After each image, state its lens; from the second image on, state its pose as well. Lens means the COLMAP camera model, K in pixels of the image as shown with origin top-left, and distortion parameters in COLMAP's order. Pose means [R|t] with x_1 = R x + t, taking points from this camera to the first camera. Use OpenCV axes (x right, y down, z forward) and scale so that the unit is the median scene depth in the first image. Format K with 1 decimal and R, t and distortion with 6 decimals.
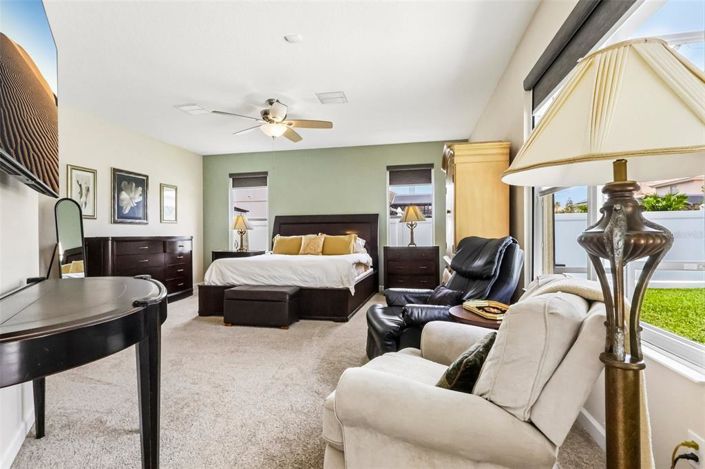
lens RADIAL K [[339.6, 0, 353.1], [0, 339.6, 226.6], [0, 0, 1]] dist [-0.002723, 0.000148]
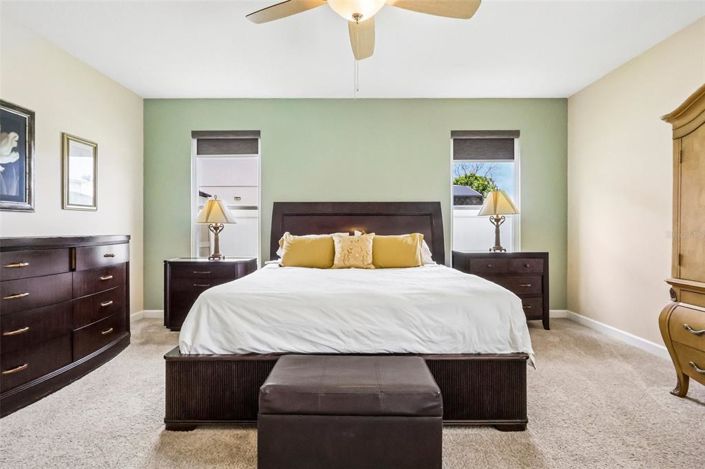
lens RADIAL K [[339.6, 0, 353.1], [0, 339.6, 226.6], [0, 0, 1]] dist [-0.002723, 0.000148]
pose [[0.981544, 0.008957, 0.191024, -0.229211], [-0.012028, 0.999816, 0.014920, 0.001947], [-0.190856, -0.016942, 0.981472, 0.404569]]
